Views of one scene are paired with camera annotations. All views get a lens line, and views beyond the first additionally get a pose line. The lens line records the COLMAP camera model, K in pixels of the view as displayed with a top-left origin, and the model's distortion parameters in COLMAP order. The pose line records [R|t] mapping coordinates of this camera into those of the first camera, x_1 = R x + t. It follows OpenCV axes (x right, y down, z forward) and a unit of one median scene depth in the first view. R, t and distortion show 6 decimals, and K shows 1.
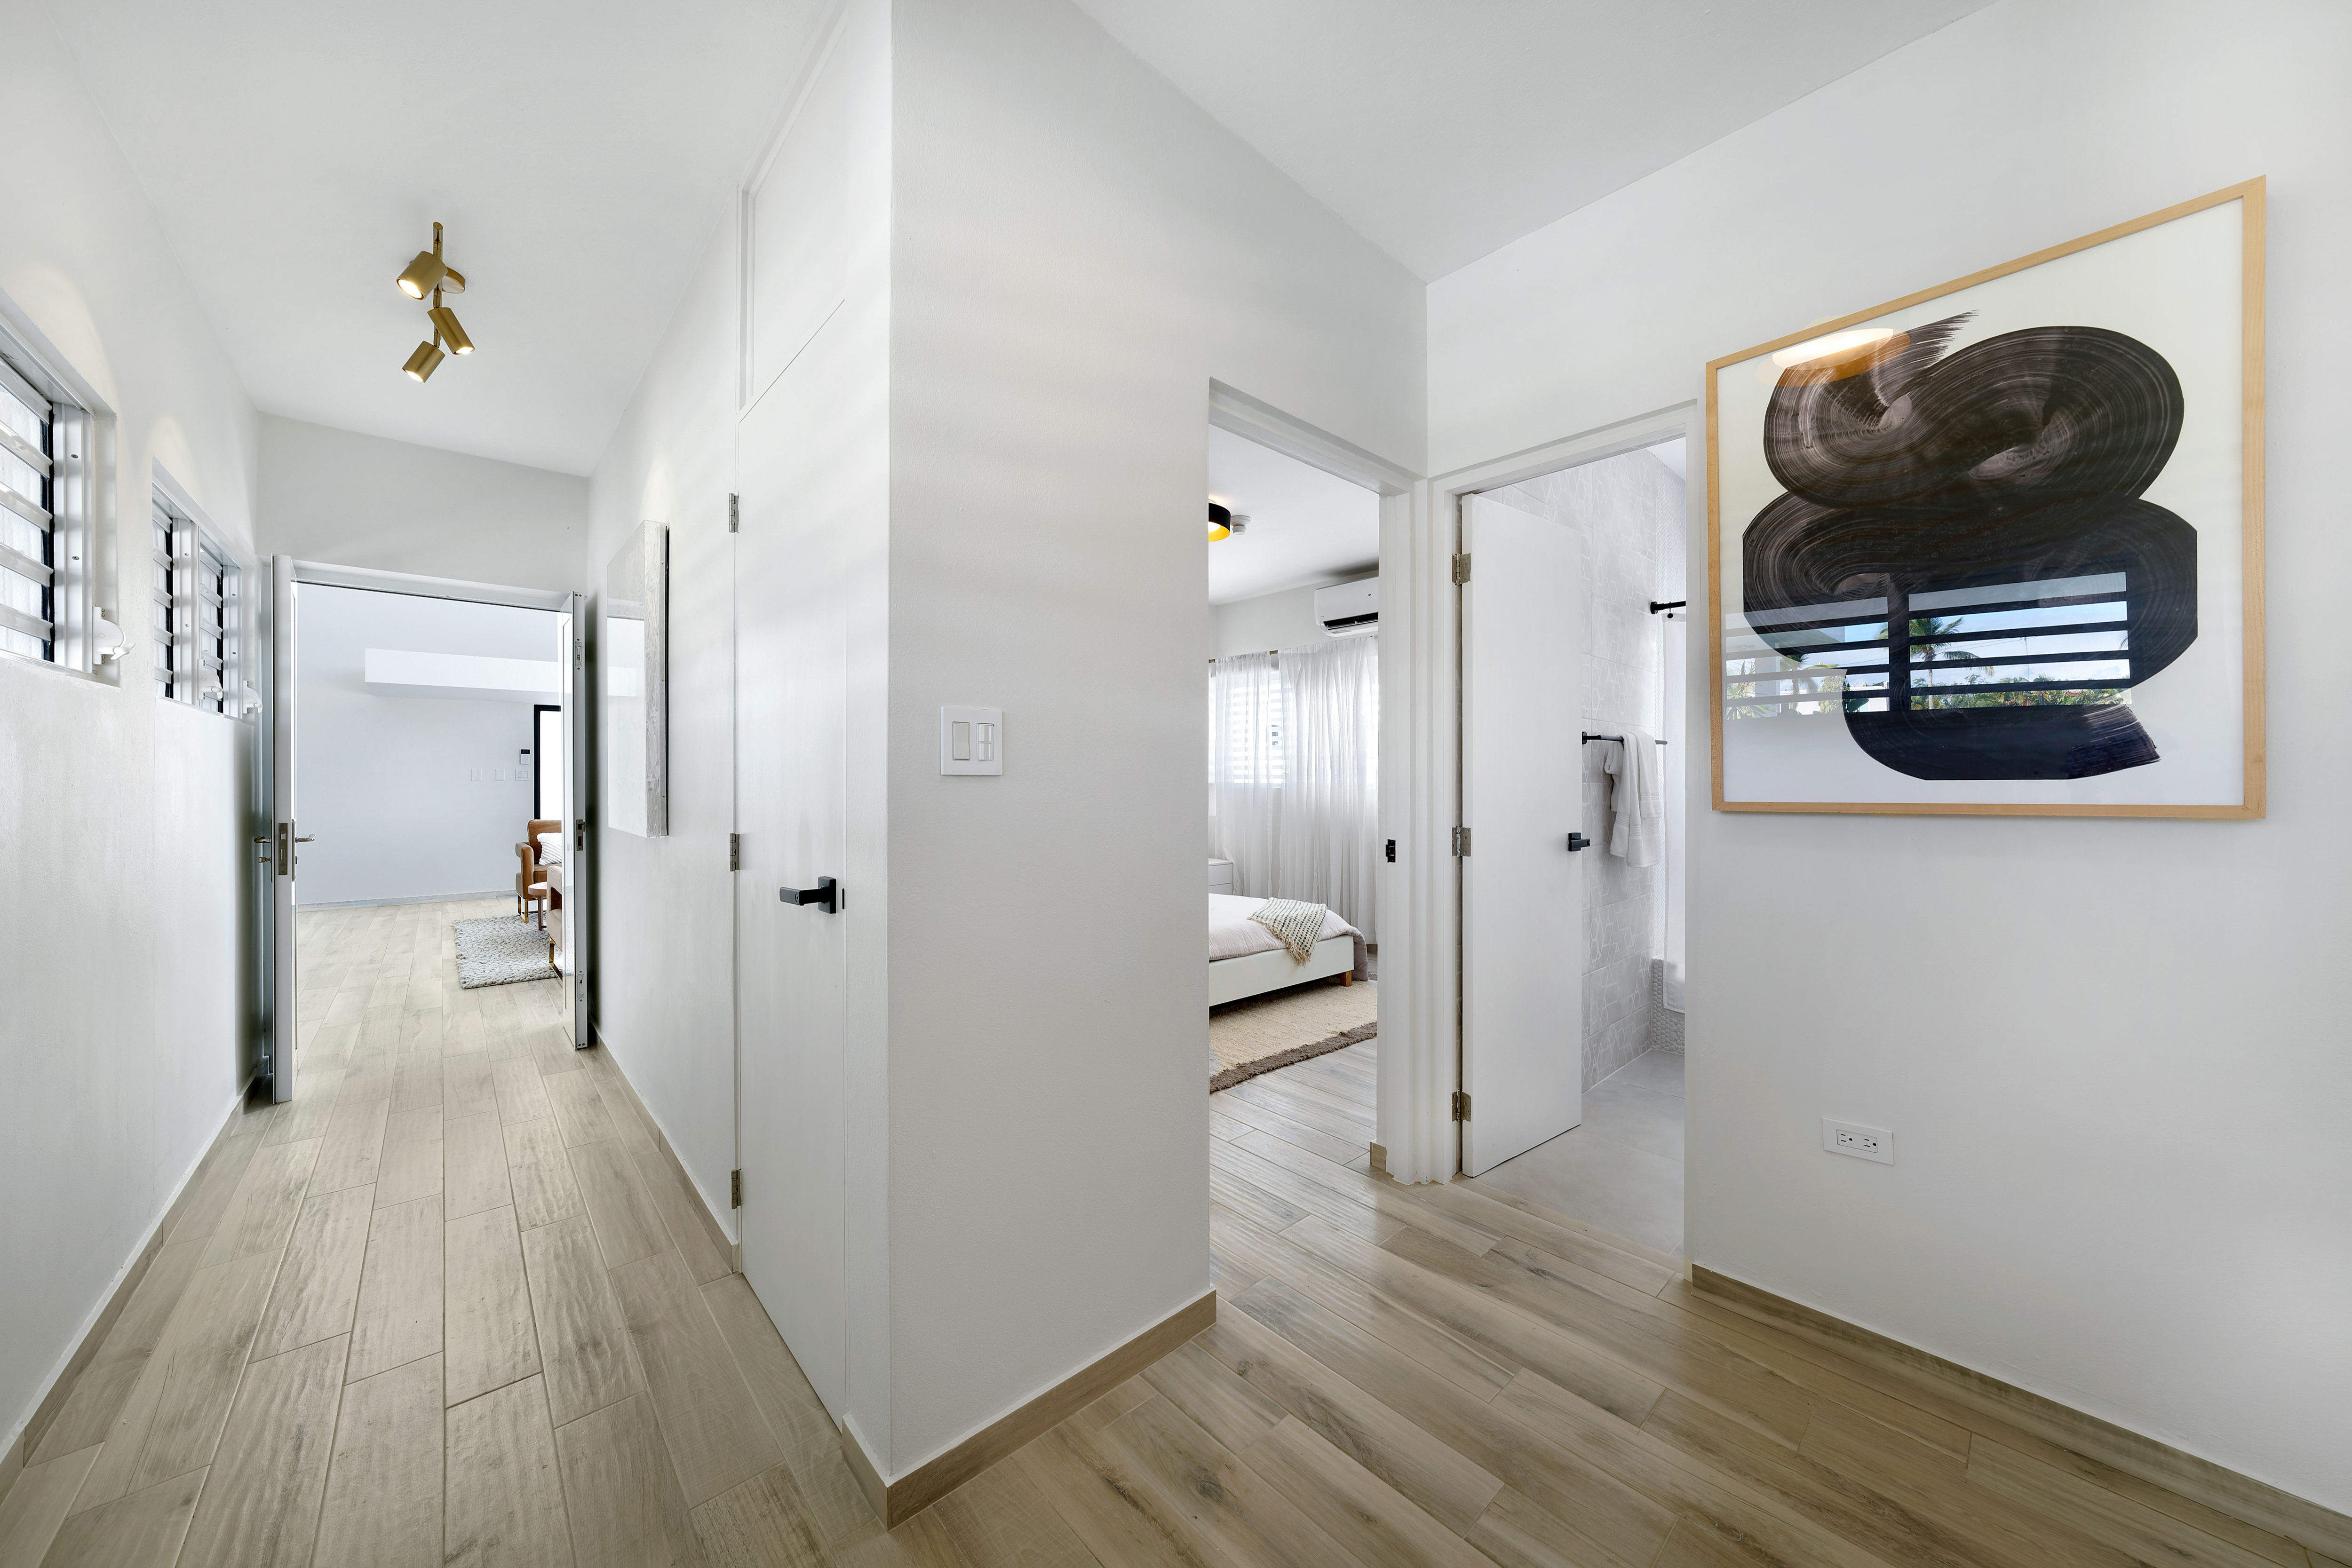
lens RADIAL K [[811.4, 0, 1174.7], [0, 811.4, 789.1], [0, 0, 1]] dist [0.000988, 0.000099]
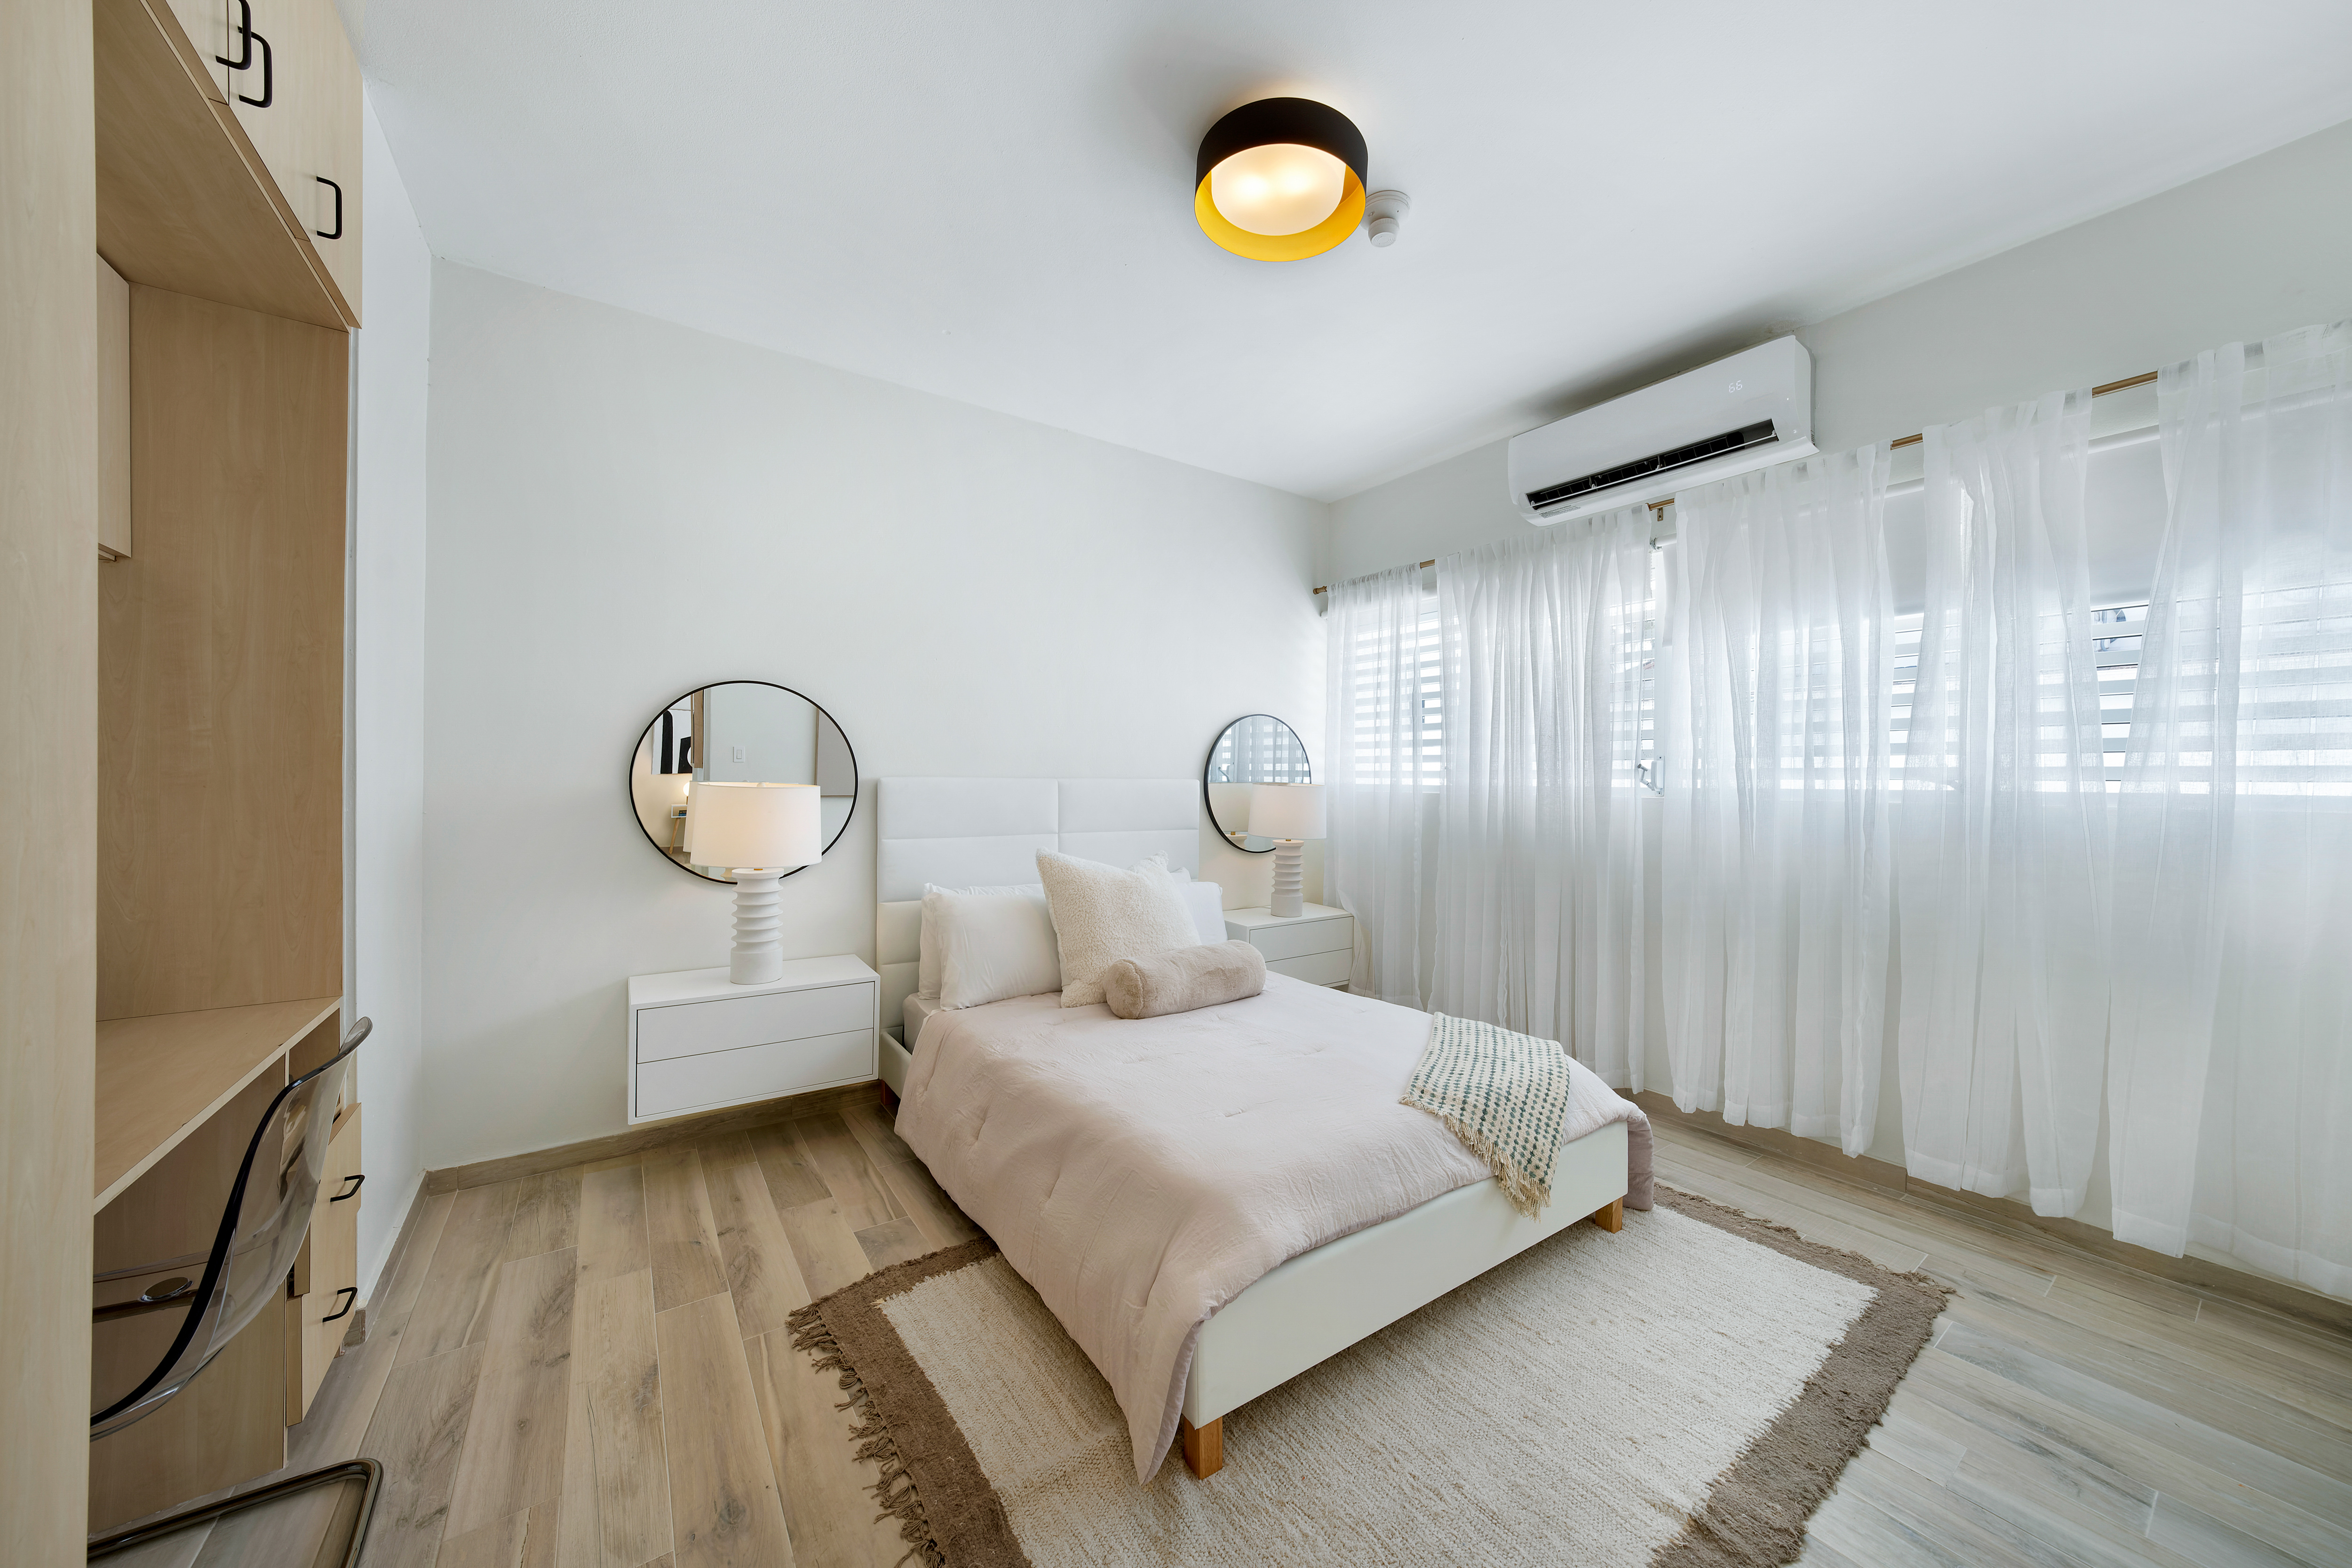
lens RADIAL K [[811.4, 0, 1179.9], [0, 811.4, 793.1], [0, 0, 1]] dist [0.000988, 0.000099]
pose [[0.991792, 0.008112, -0.127604, 0.019947], [-0.008214, 0.999966, -0.000271, -0.000273], [0.127597, 0.001317, 0.991825, 0.393005]]
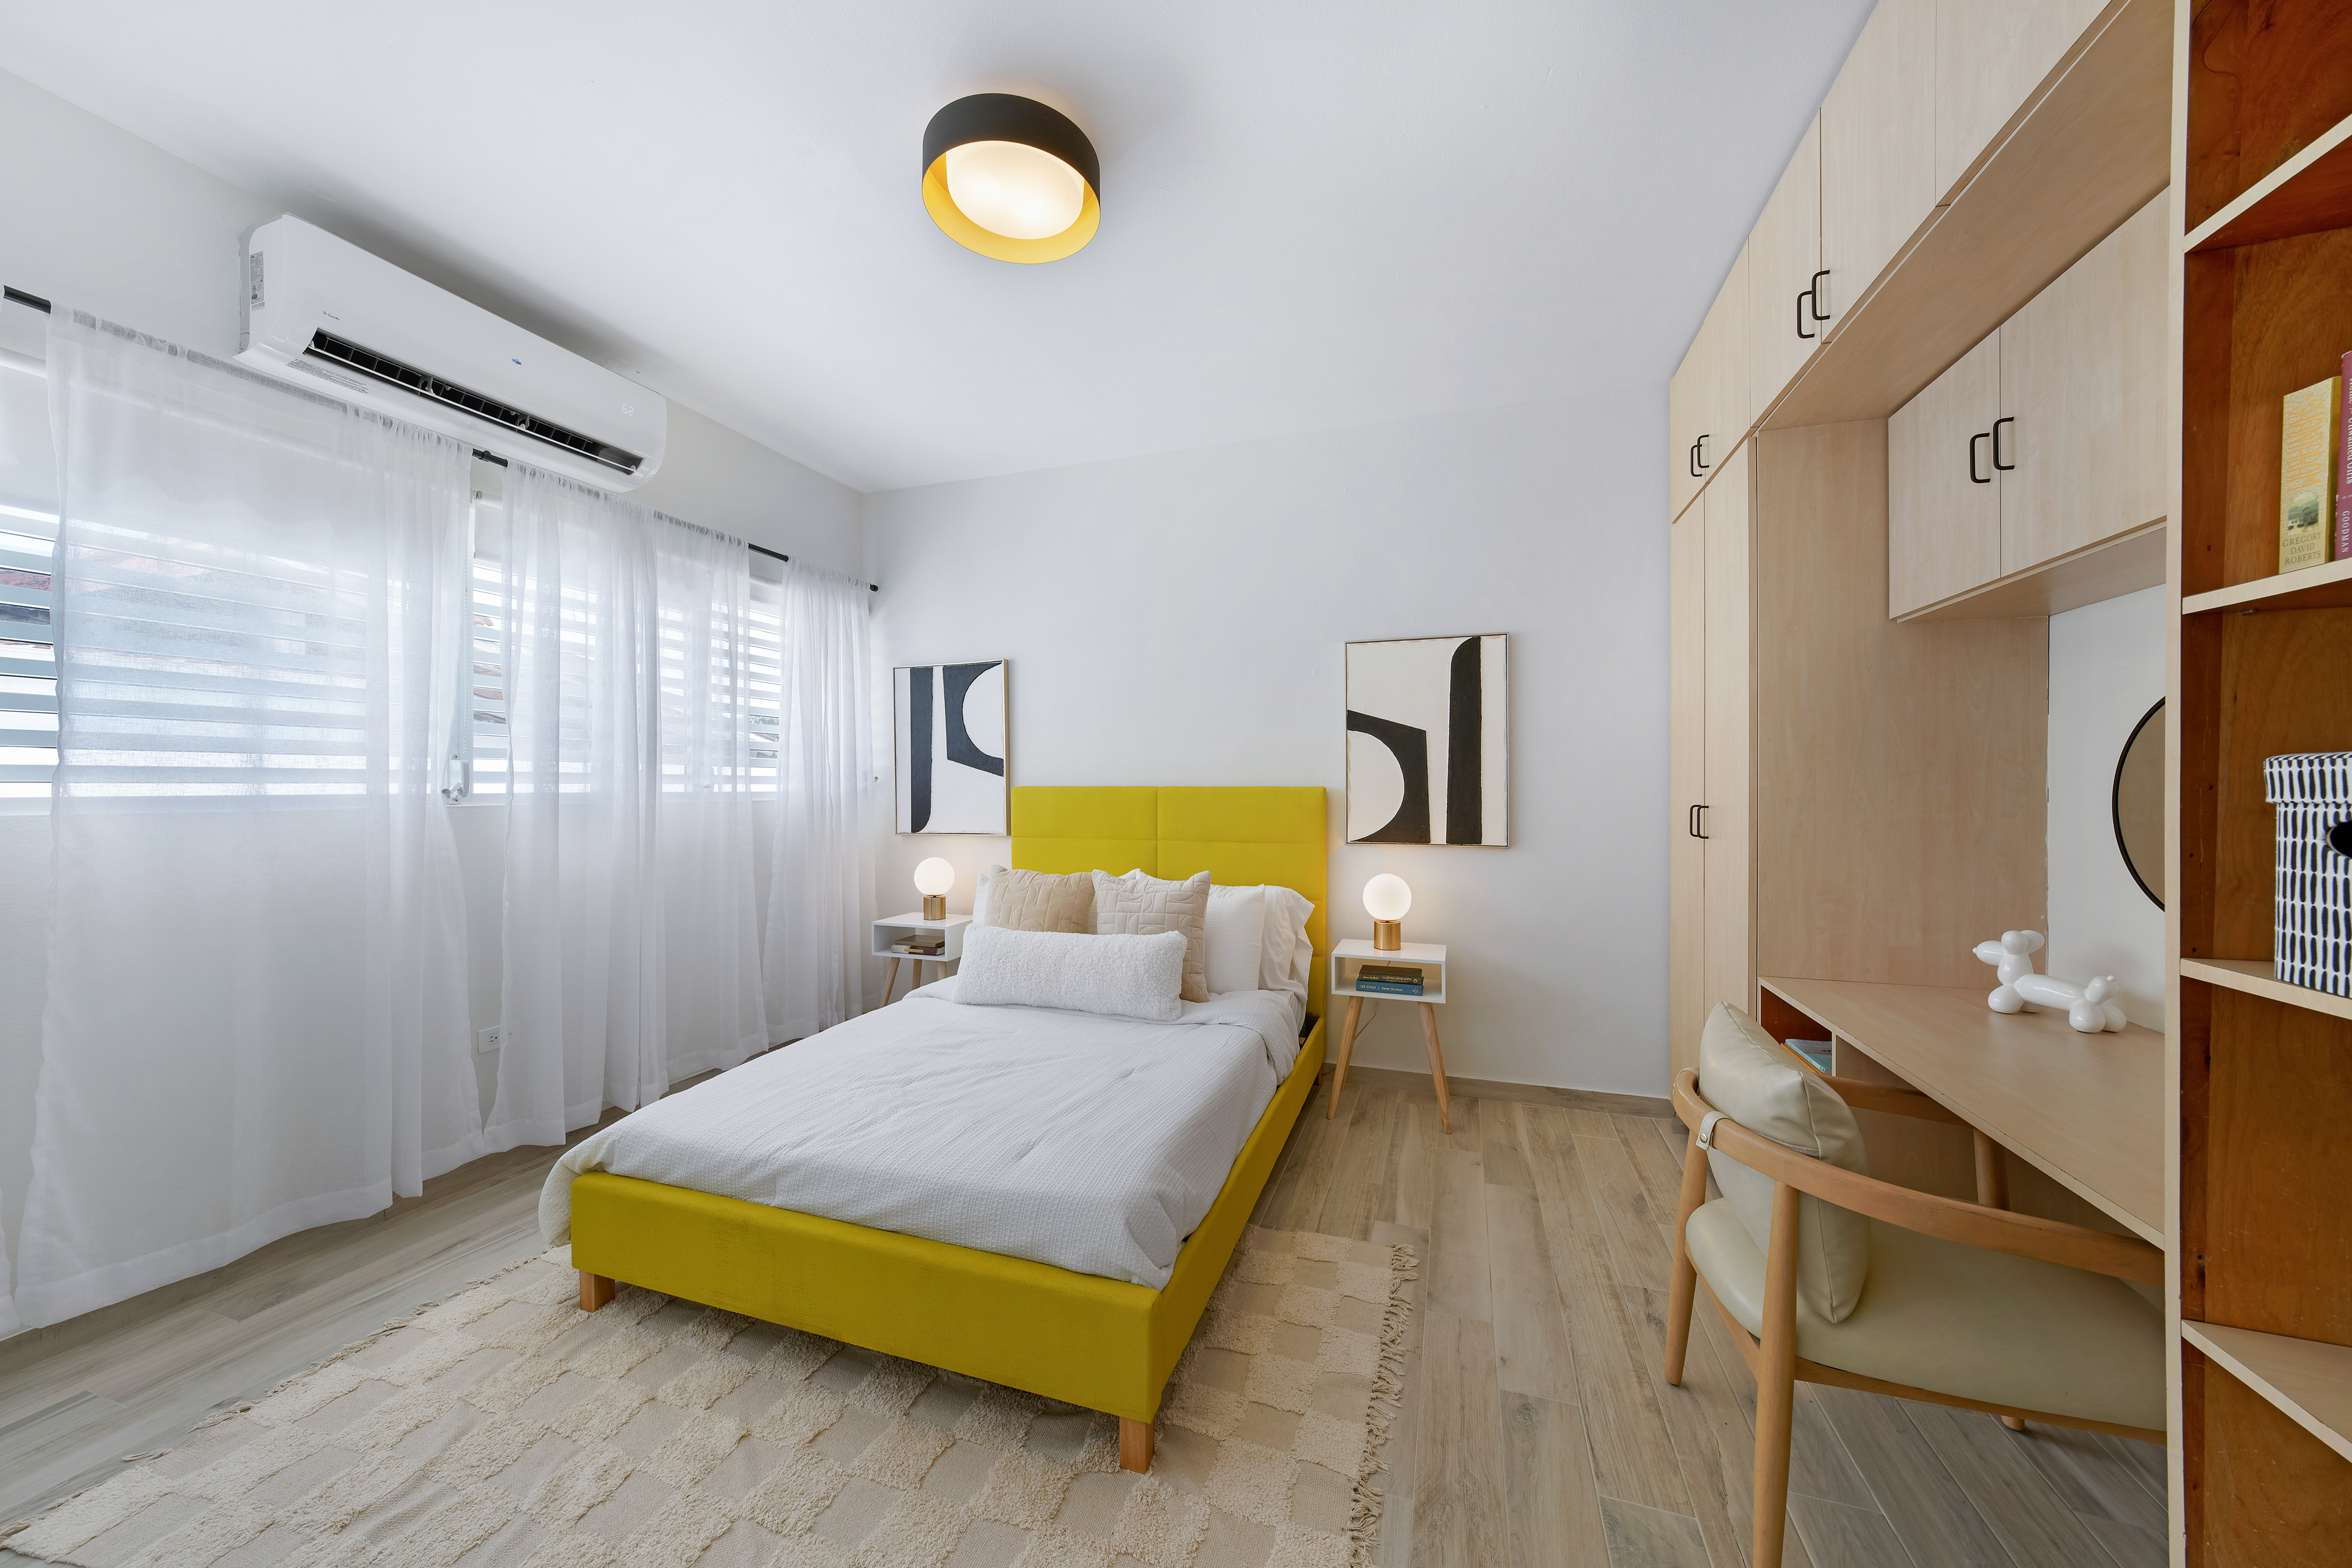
lens RADIAL K [[811.5, 0, 1182.3], [0, 811.5, 787.0], [0, 0, 1]] dist [0.000988, 0.000099]
pose [[-0.481572, -0.002800, 0.876402, -0.272253], [-0.001515, 0.999996, 0.002362, -0.014060], [-0.876405, -0.000190, -0.481575, 0.792177]]
